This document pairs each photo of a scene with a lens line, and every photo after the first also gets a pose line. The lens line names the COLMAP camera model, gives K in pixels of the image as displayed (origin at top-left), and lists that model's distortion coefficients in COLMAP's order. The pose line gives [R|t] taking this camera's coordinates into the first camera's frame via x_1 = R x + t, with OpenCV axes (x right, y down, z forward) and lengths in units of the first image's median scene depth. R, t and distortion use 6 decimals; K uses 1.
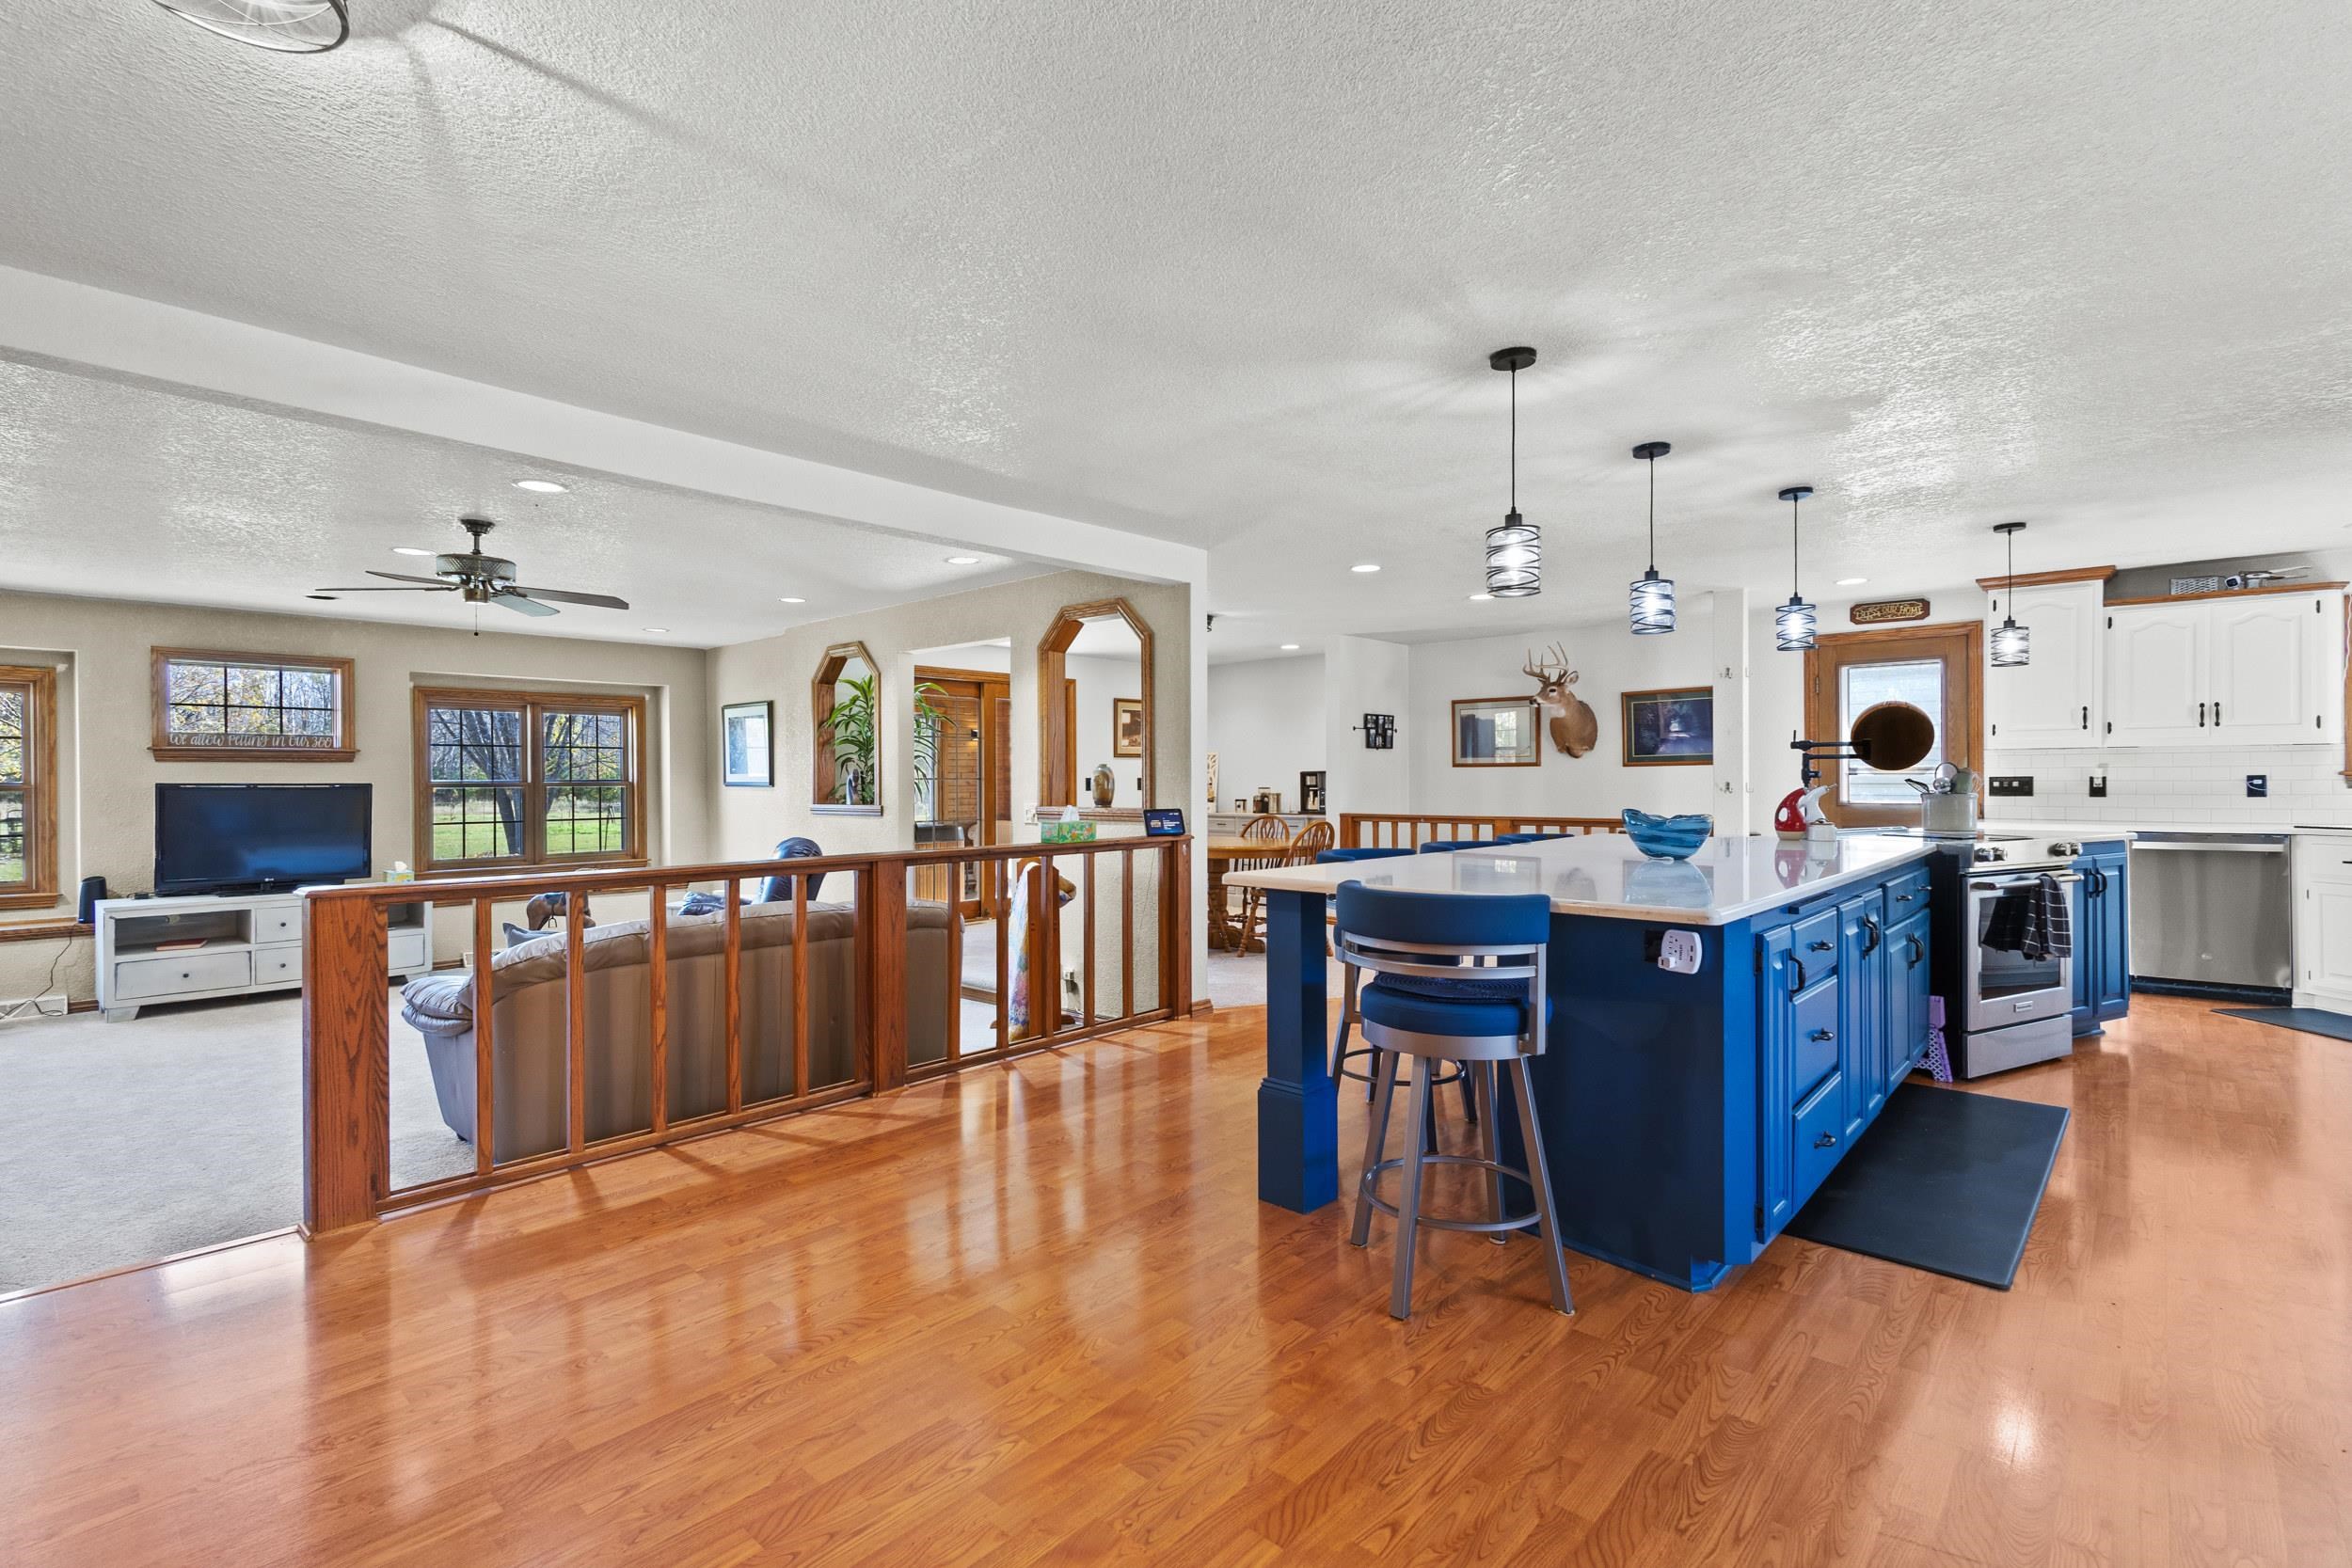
lens RADIAL K [[1093.6, 0, 1177.6], [0, 1093.6, 779.7], [0, 0, 1]] dist [0.009024, -0.000929]
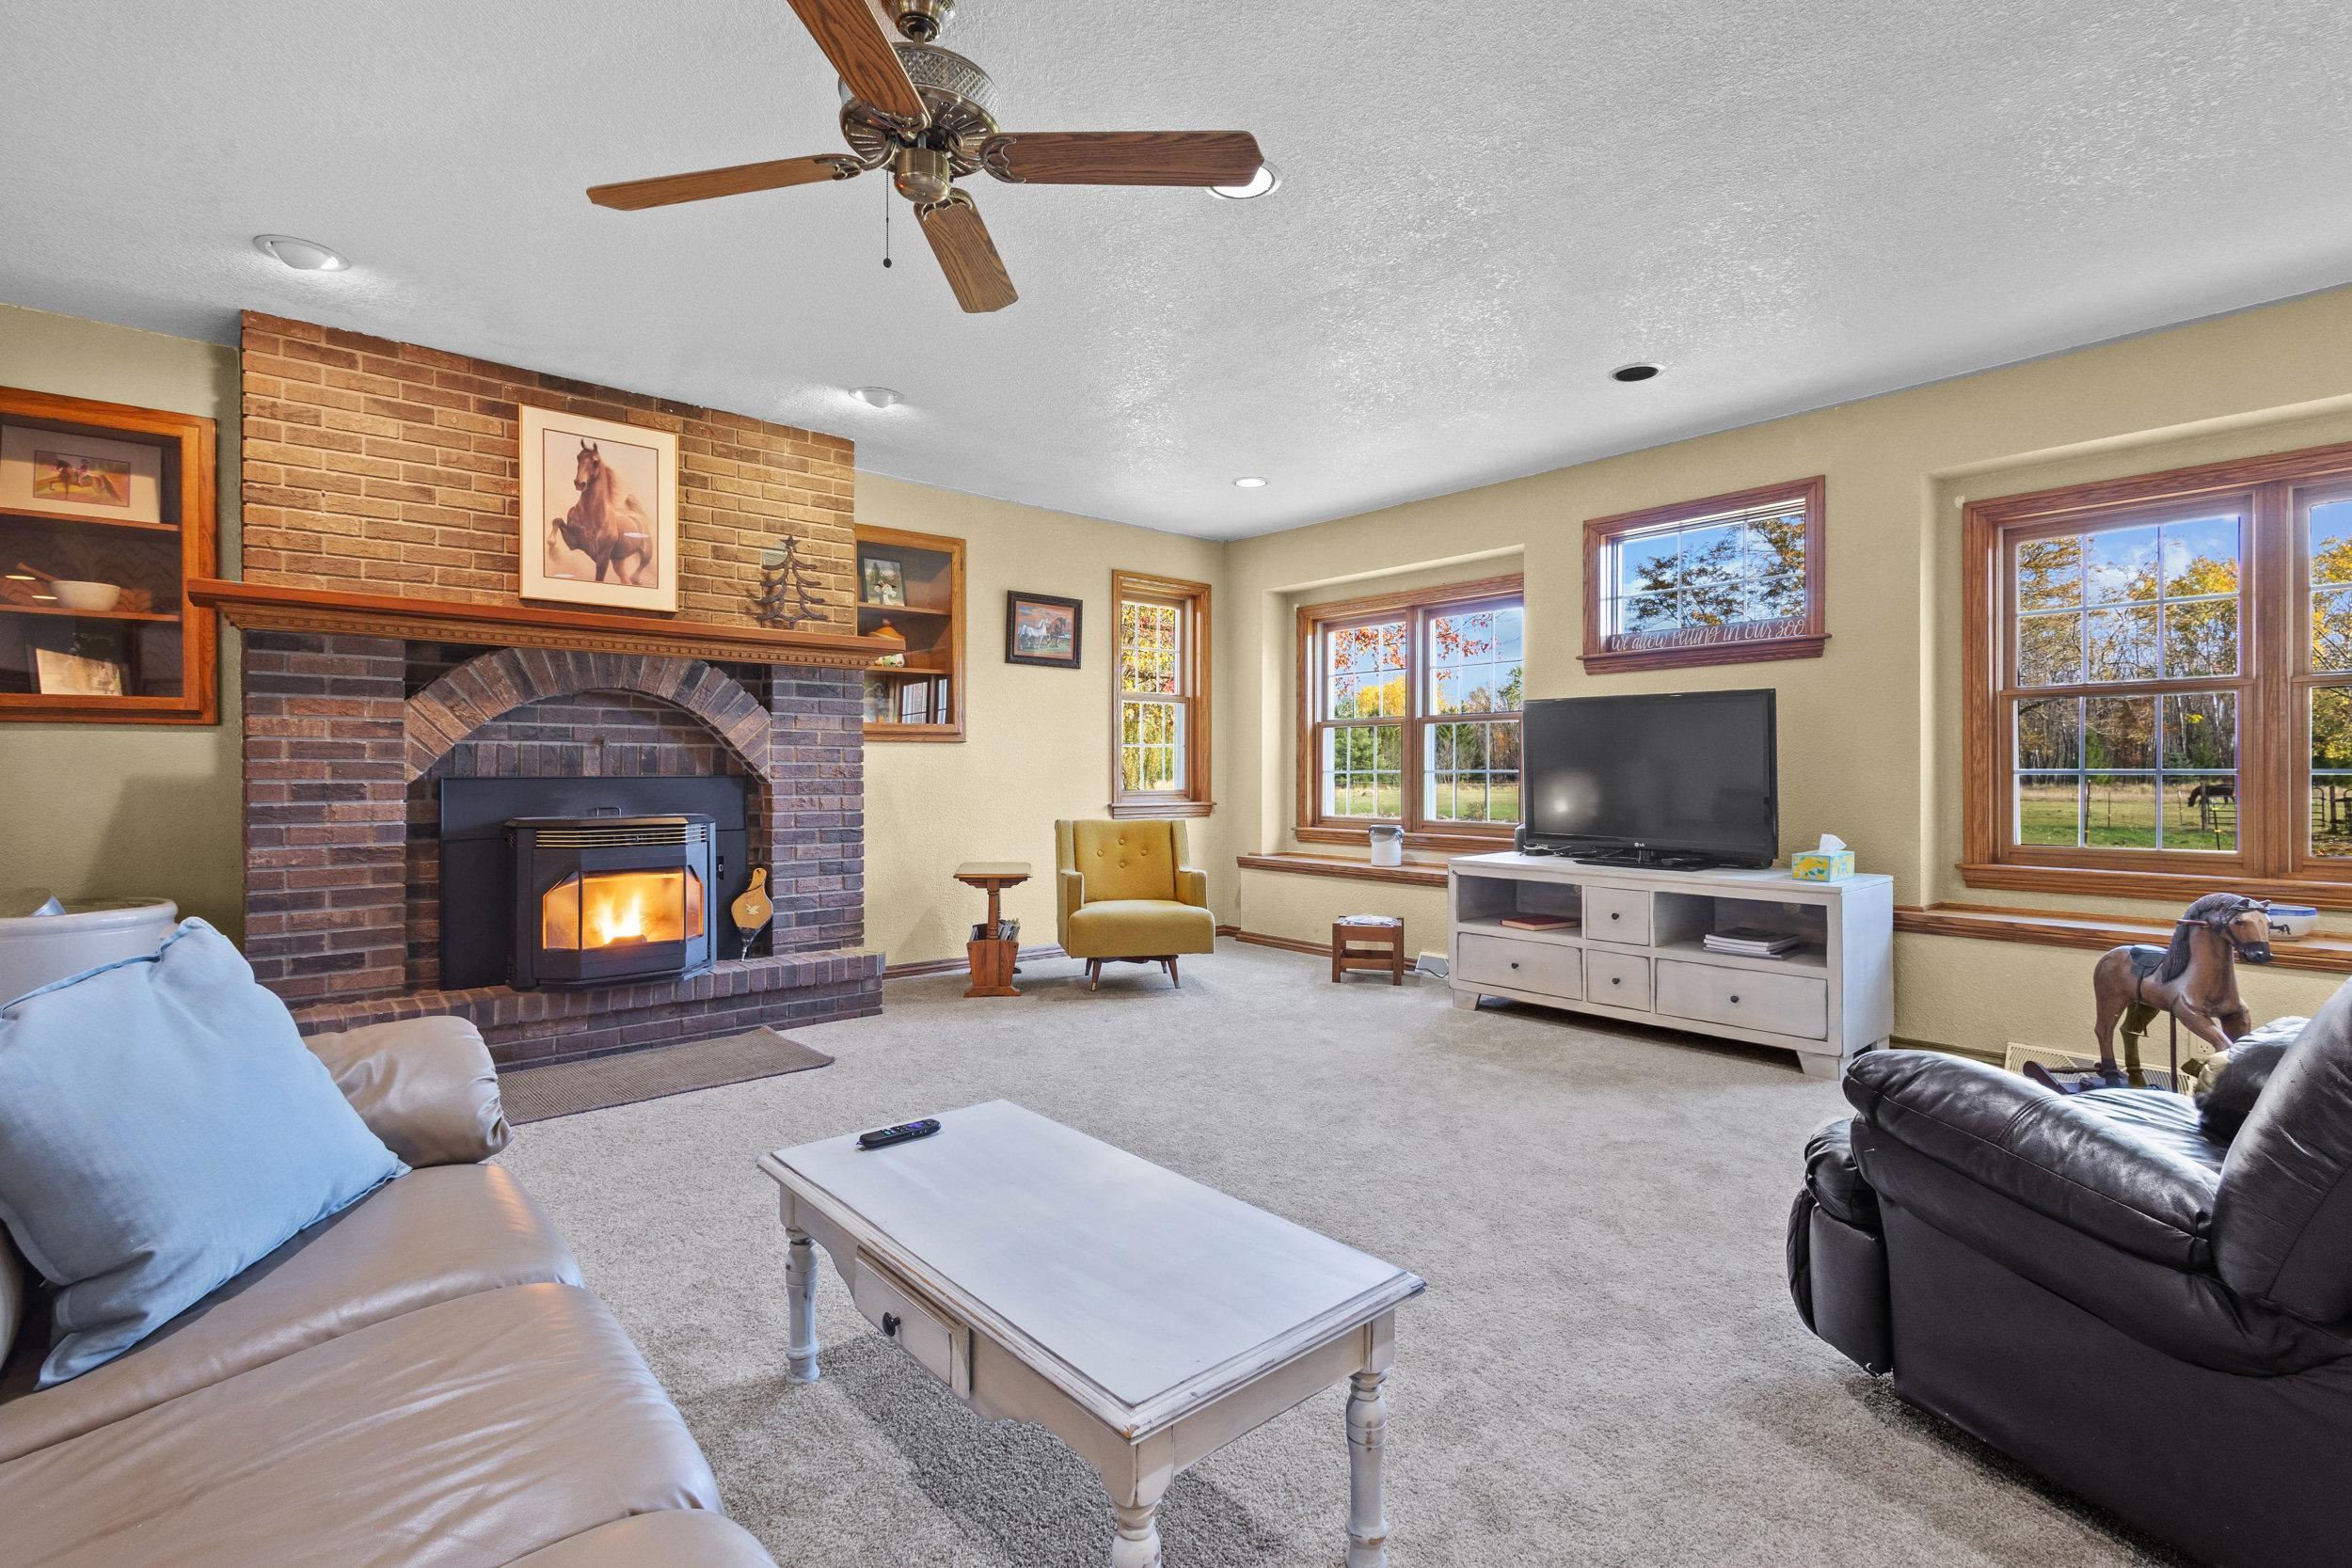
lens RADIAL K [[1093.6, 0, 1184.2], [0, 1093.6, 772.5], [0, 0, 1]] dist [0.009024, -0.000929]
pose [[-0.131440, 0.006371, -0.991304, -0.154850], [-0.000757, 0.999978, 0.006527, 0.044669], [0.991324, 0.001609, -0.131432, 0.822905]]
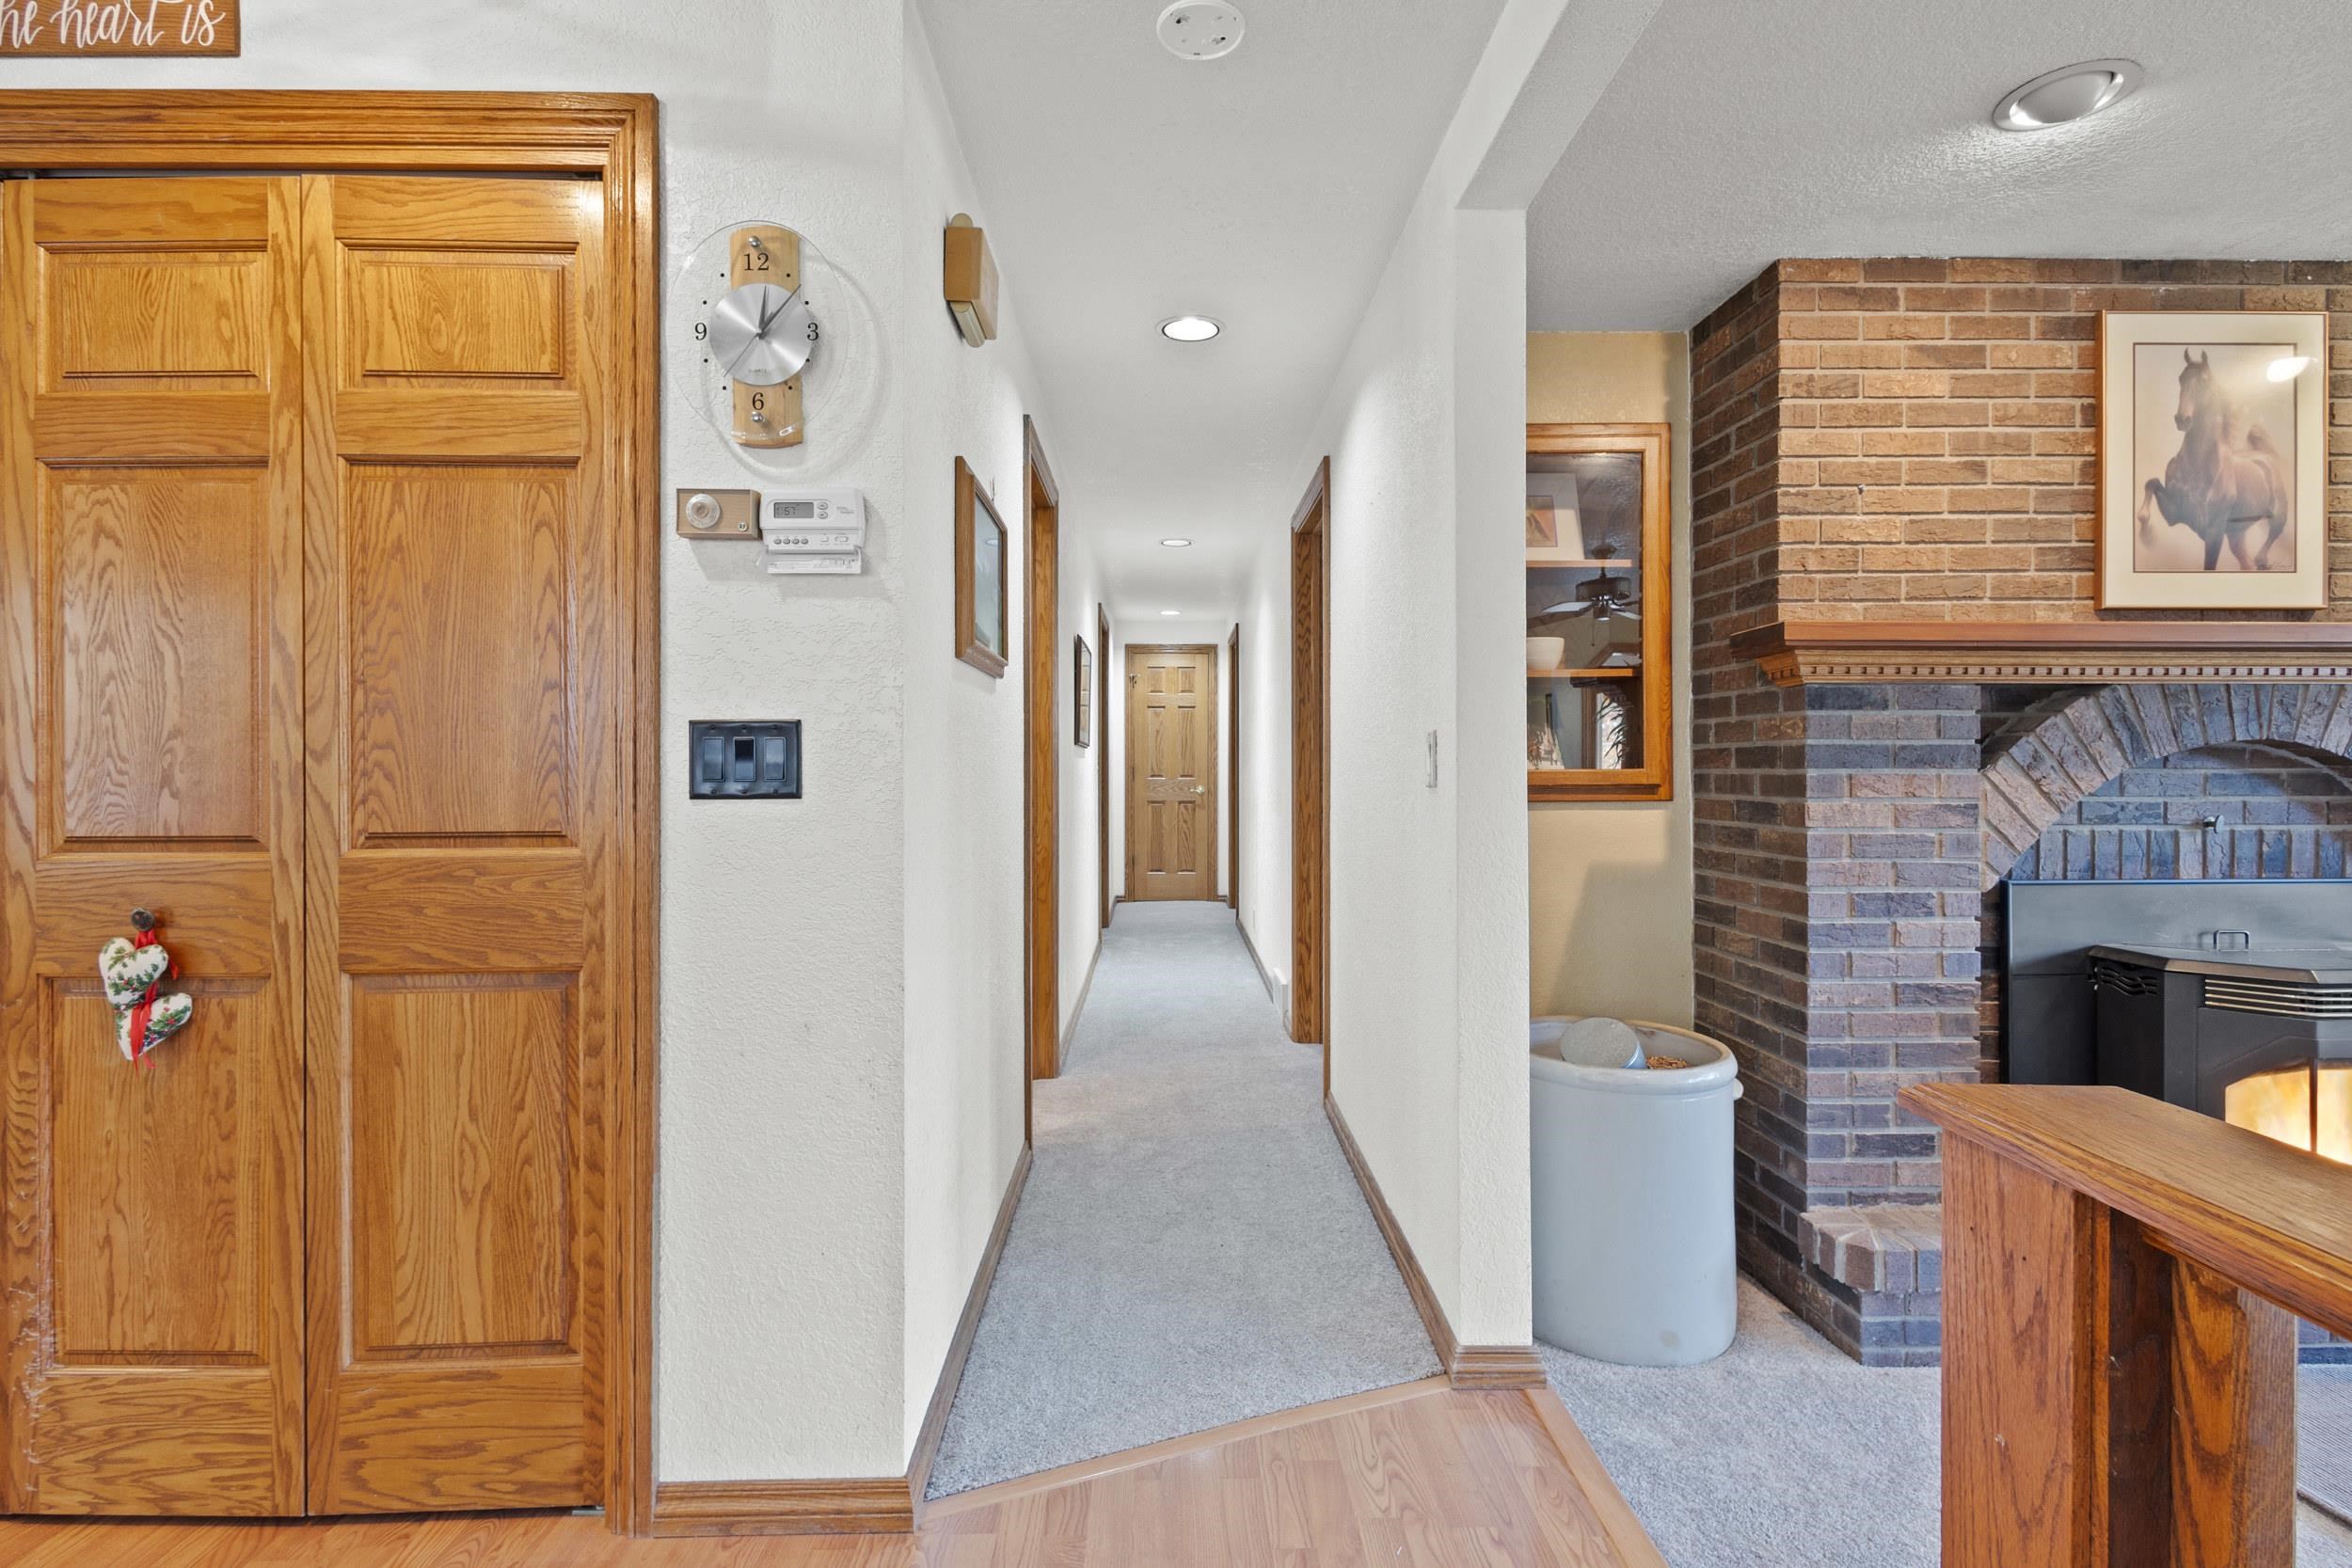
lens RADIAL K [[1093.6, 0, 1181.9], [0, 1093.6, 767.3], [0, 0, 1]] dist [0.009024, -0.000929]
pose [[-0.736240, 0.005702, -0.676696, -0.191080], [0.005034, 0.999983, 0.002949, 0.008660], [0.676701, -0.001236, -0.736257, 0.460223]]
